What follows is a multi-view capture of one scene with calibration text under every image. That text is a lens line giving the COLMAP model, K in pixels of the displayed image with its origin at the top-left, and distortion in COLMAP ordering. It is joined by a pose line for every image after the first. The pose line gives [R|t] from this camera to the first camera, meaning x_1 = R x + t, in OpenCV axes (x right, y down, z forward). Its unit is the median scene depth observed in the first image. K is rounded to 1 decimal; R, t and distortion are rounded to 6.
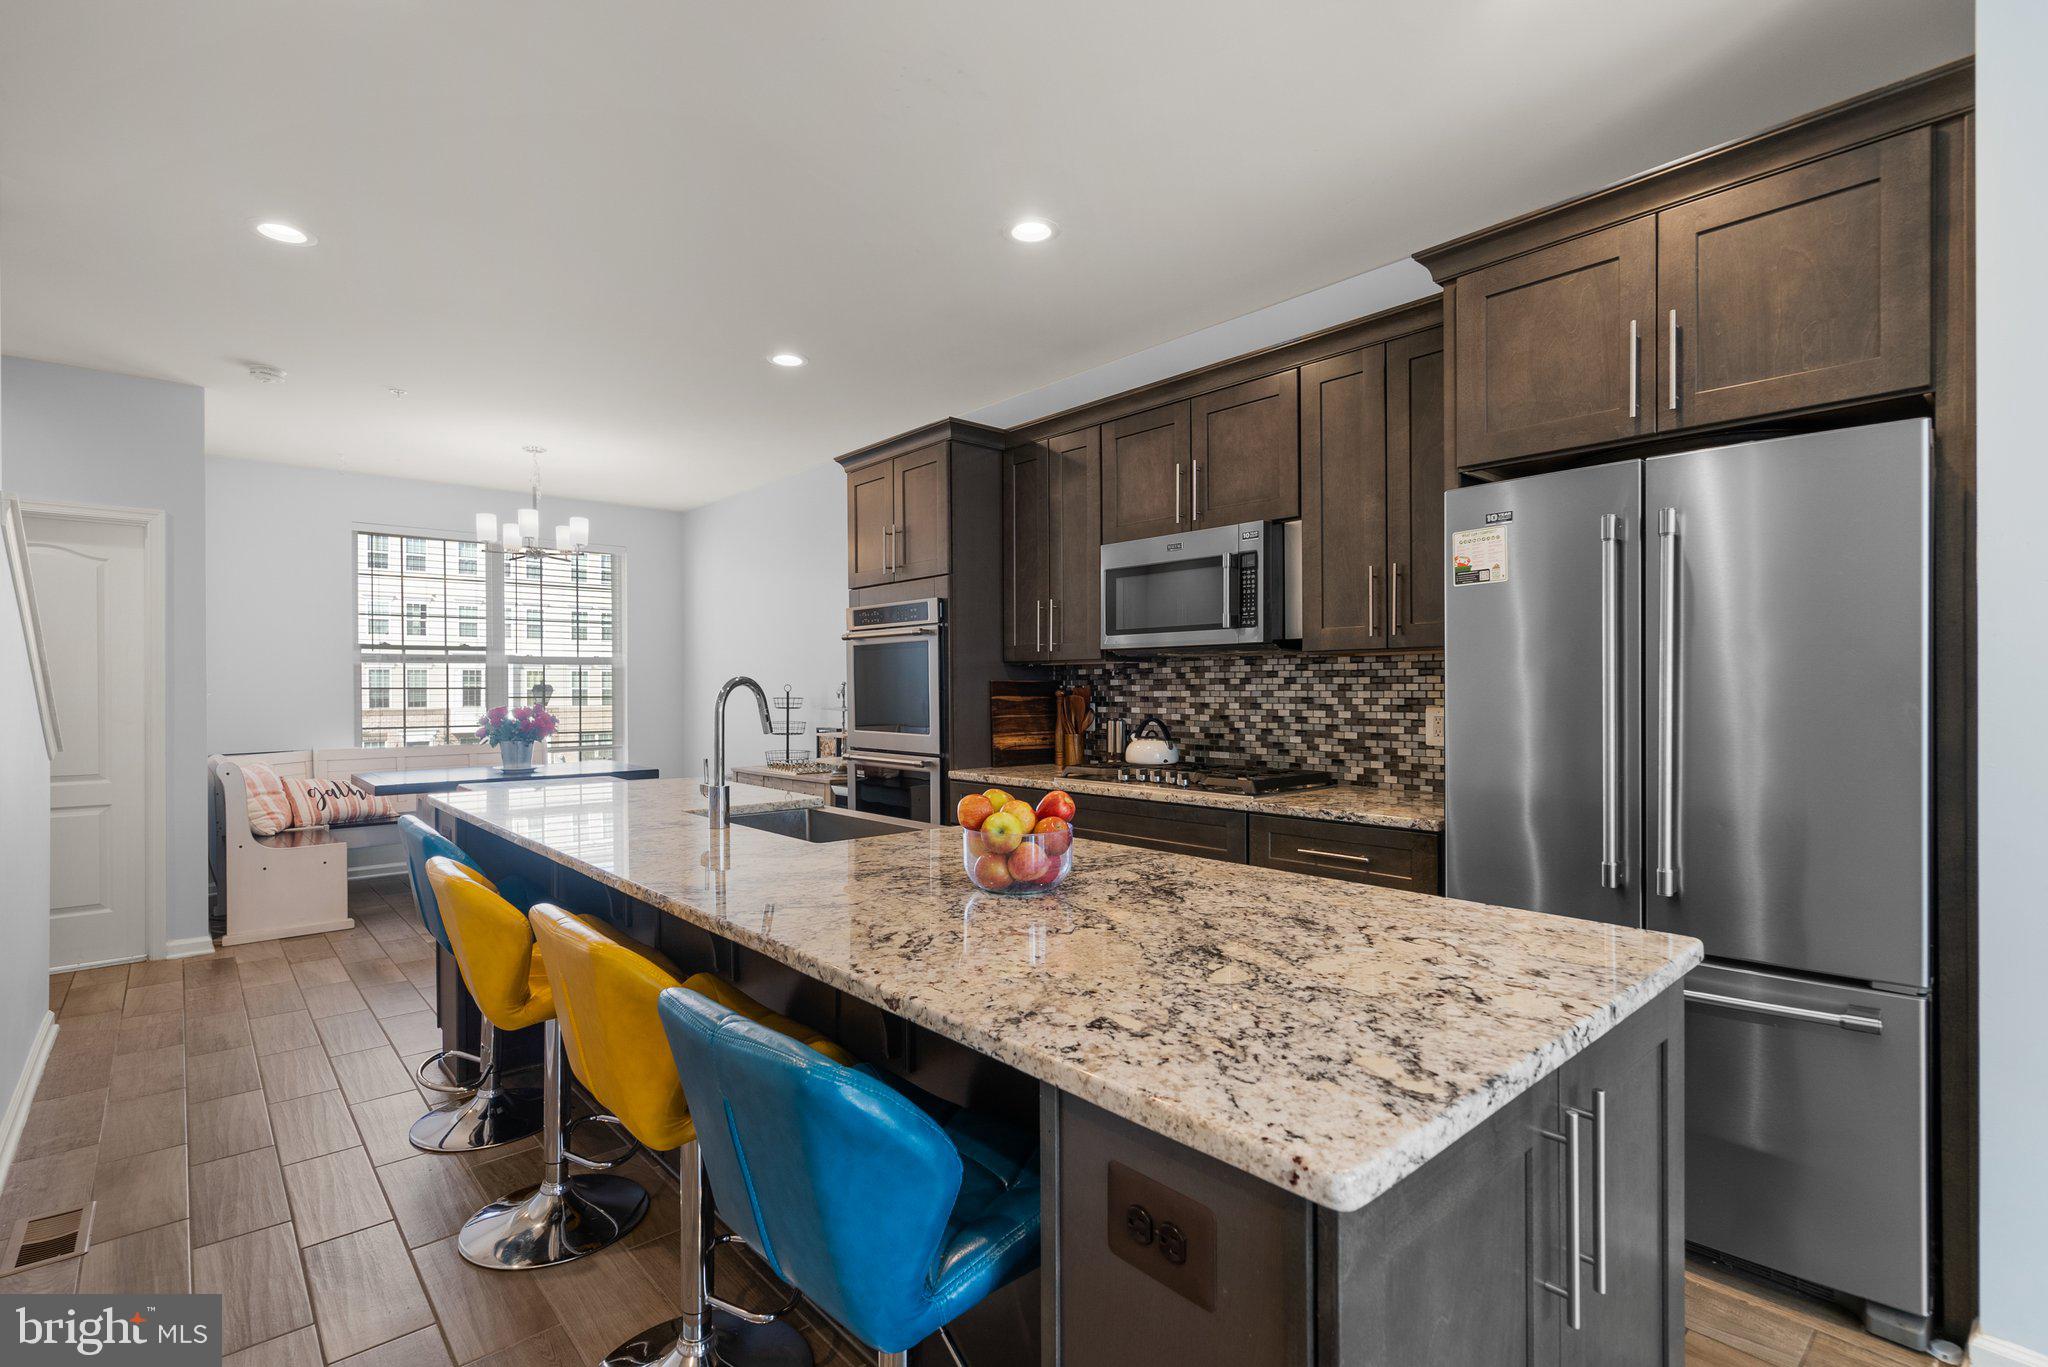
lens RADIAL K [[950.6, 0, 1024.7], [0, 950.6, 692.6], [0, 0, 1]] dist [-0.000347, 0.000111]
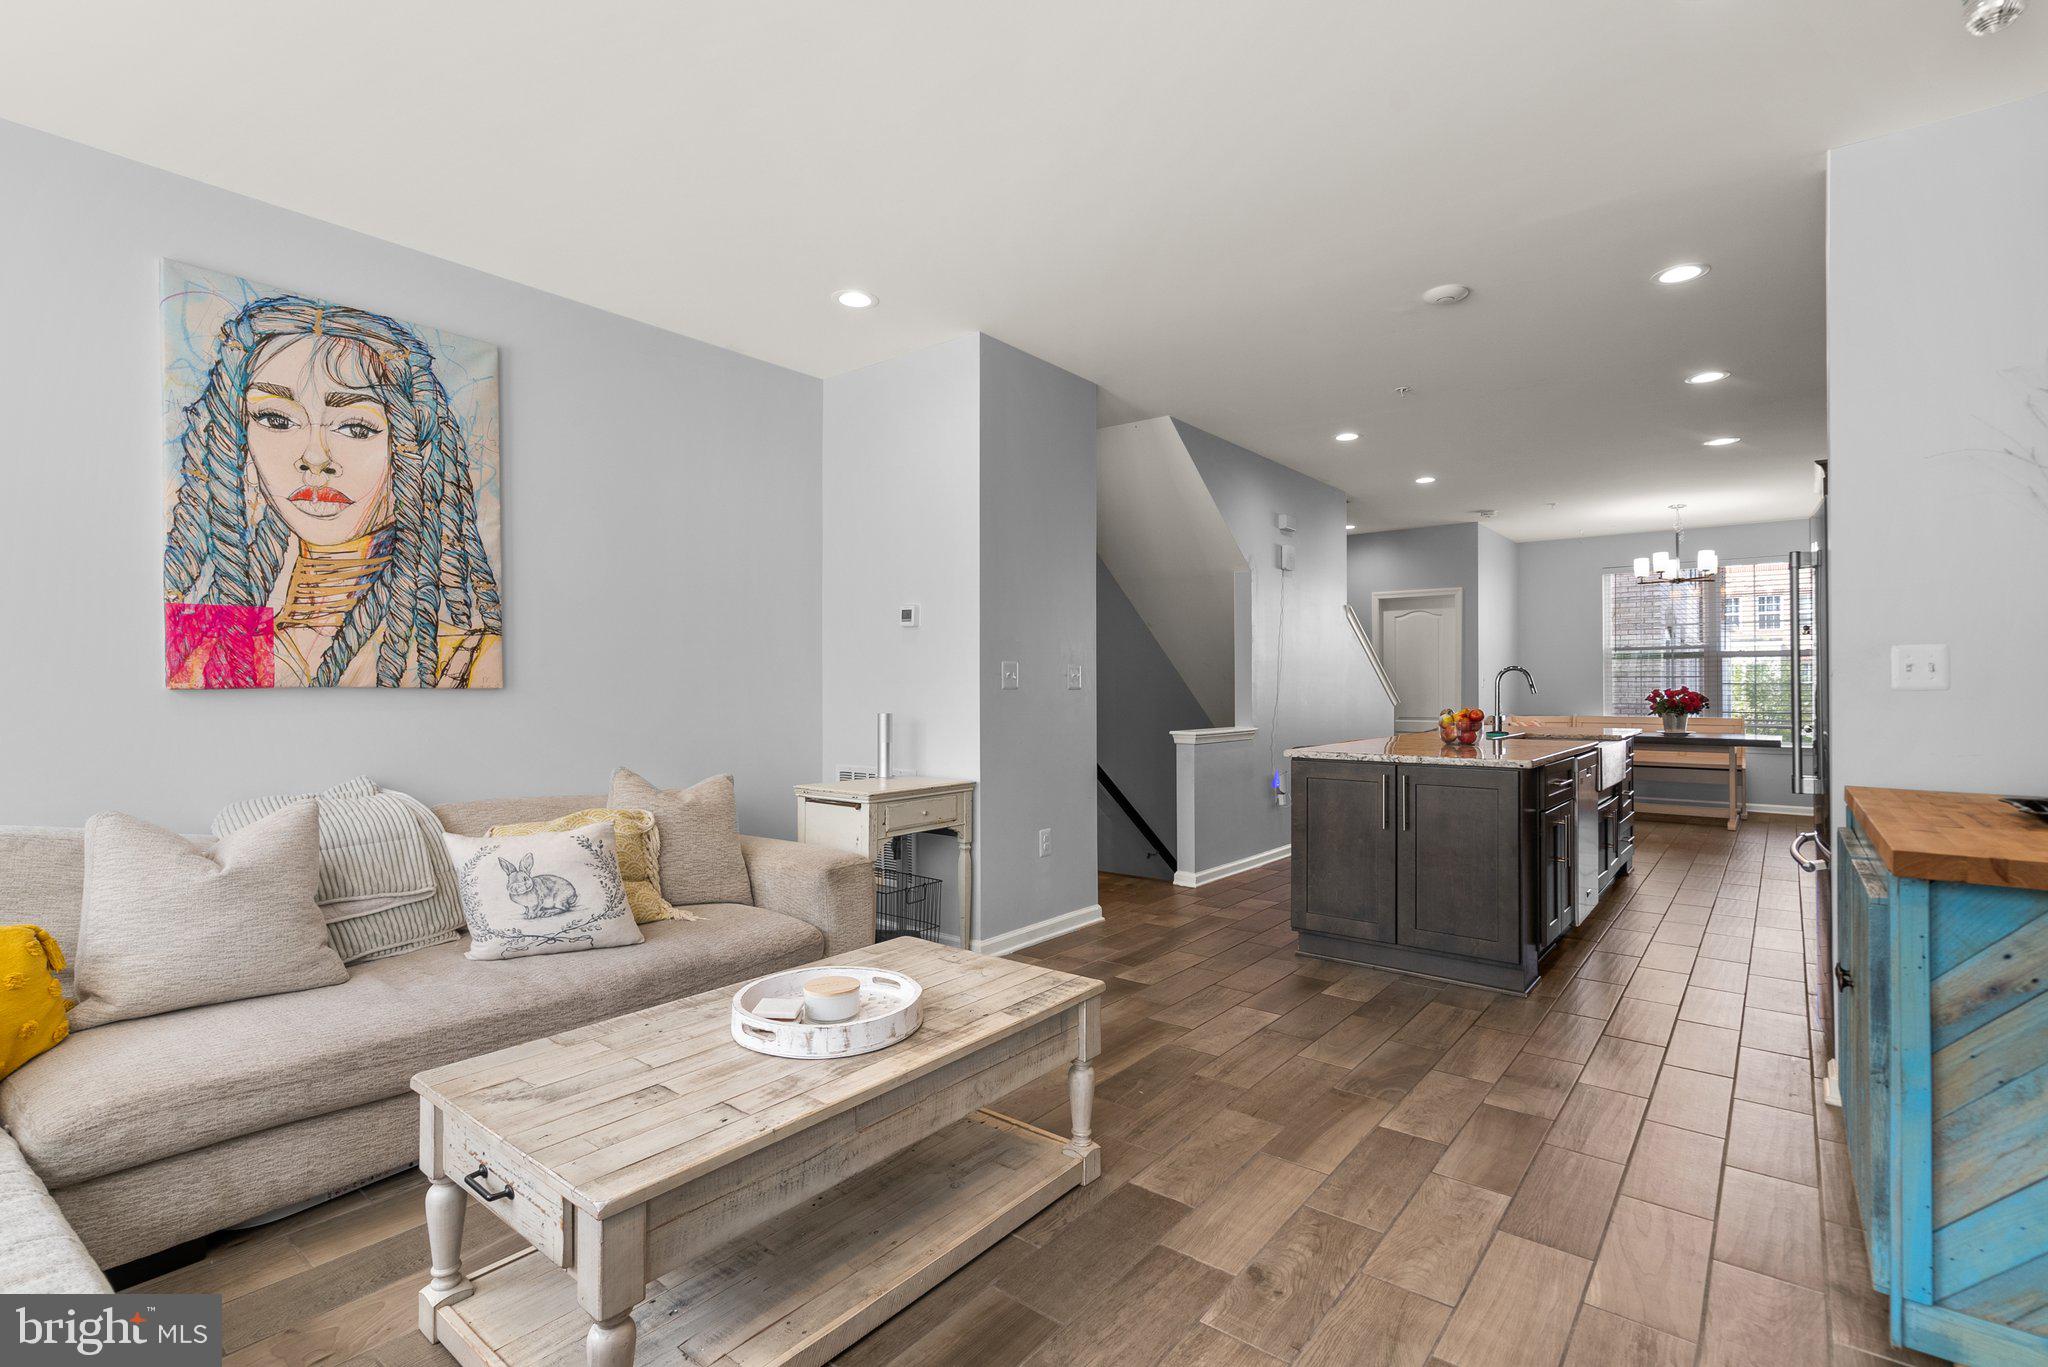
lens RADIAL K [[948.7, 0, 1024.5], [0, 948.7, 679.0], [0, 0, 1]] dist [0.001702, 0.000441]
pose [[0.164286, -0.005870, -0.986395, 1.092812], [-0.003718, 0.999972, -0.006570, 0.020328], [0.986406, 0.004747, 0.164259, -0.289138]]
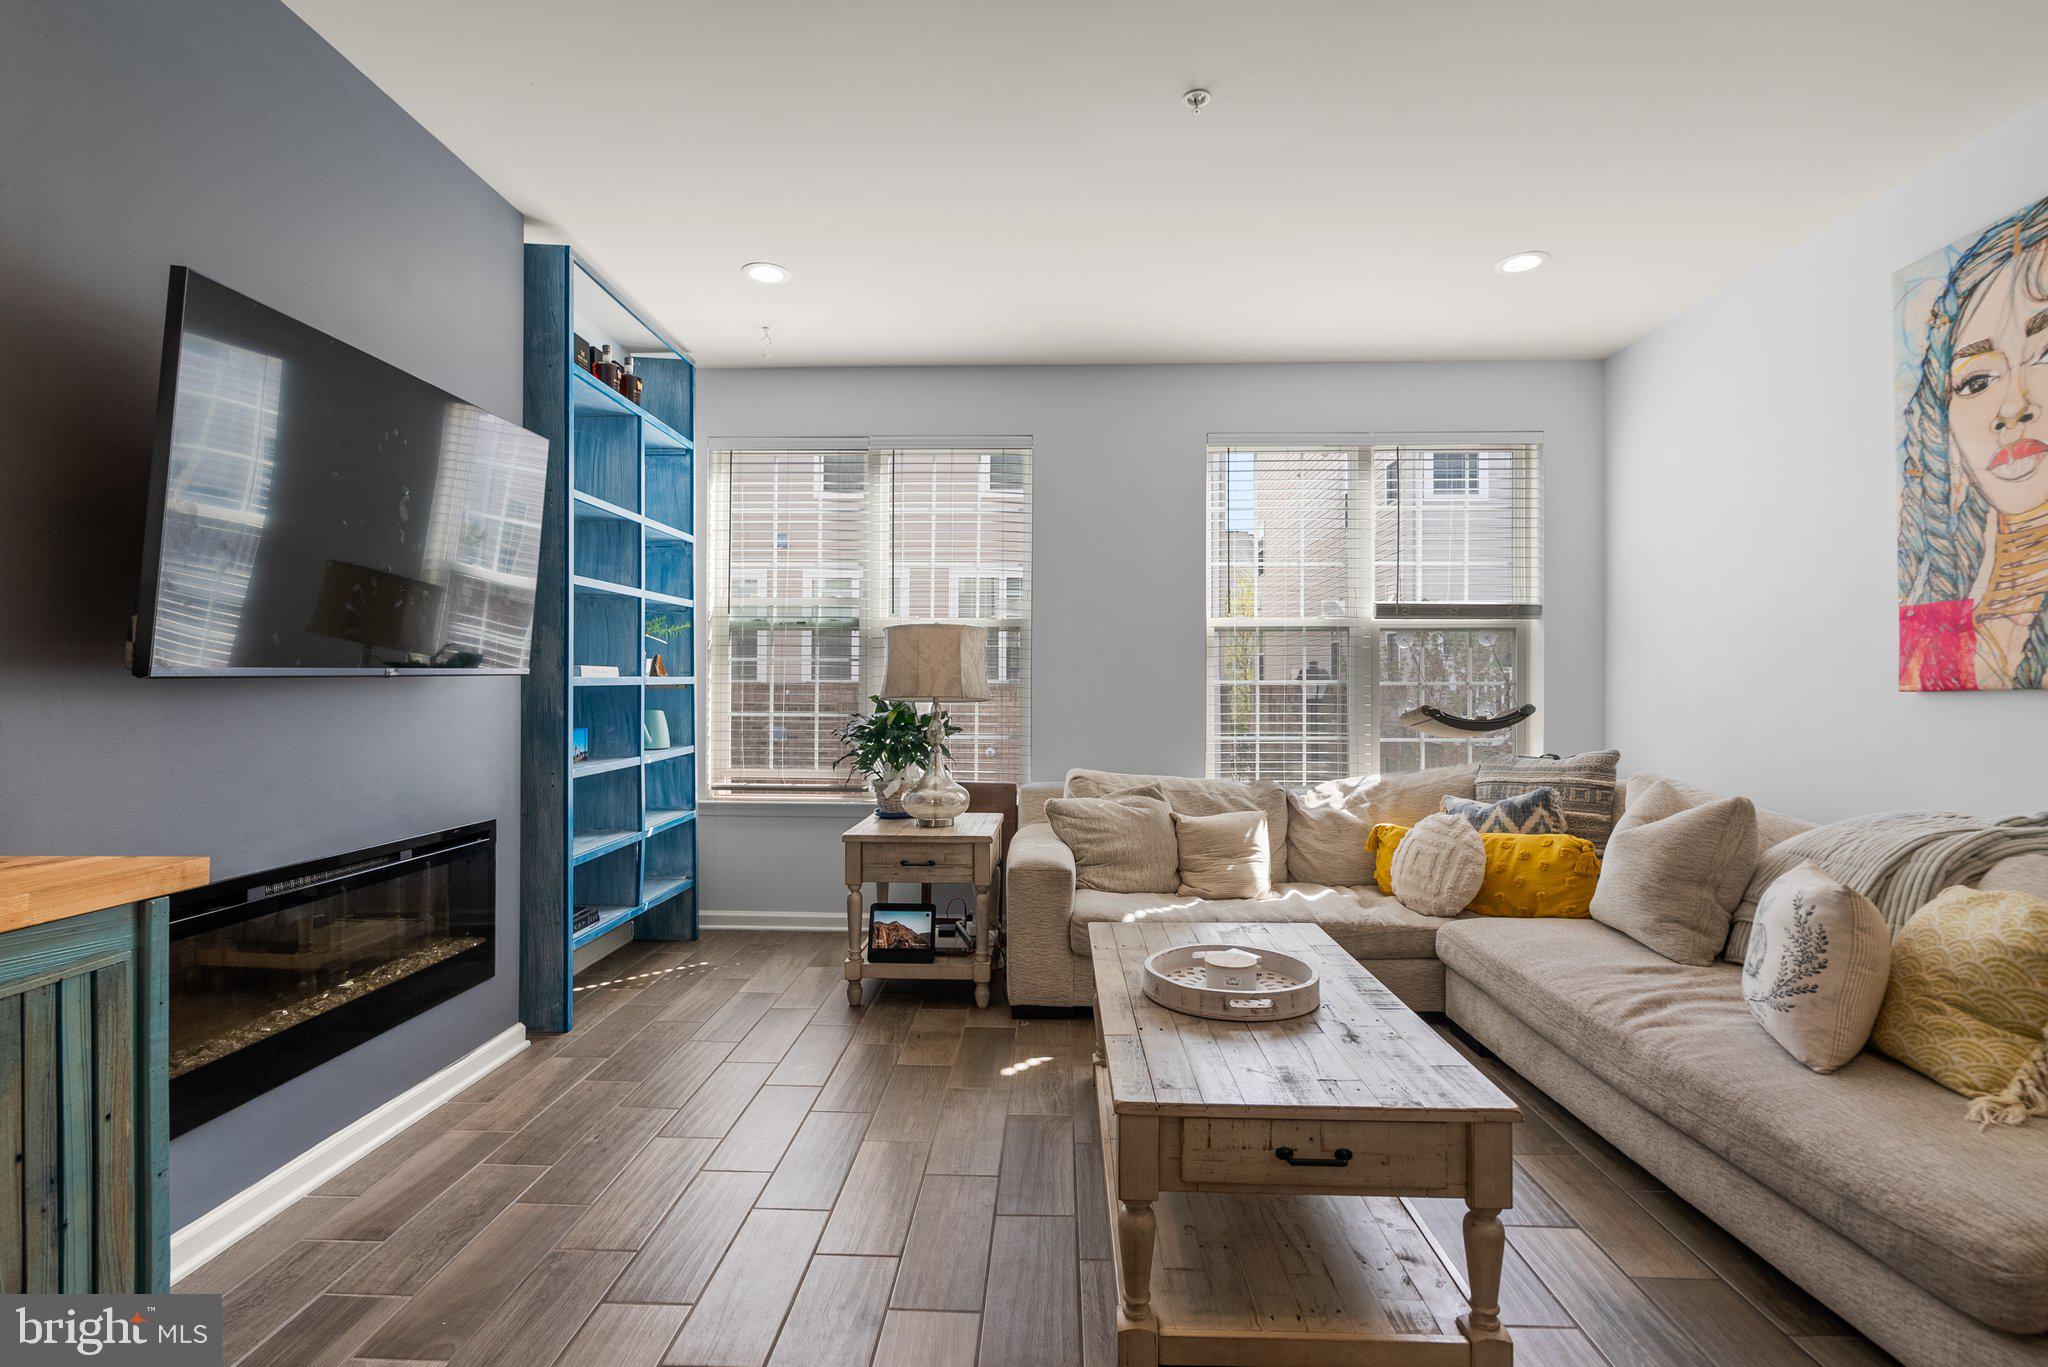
lens RADIAL K [[944.3, 0, 1018.6], [0, 944.3, 680.7], [0, 0, 1]] dist [-0.002151, 0.001462]
pose [[-0.718815, 0.007318, 0.695163, 0.230964], [0.002697, 0.999966, -0.007738, 0.021352], [-0.695196, -0.003688, -0.718811, 0.203013]]
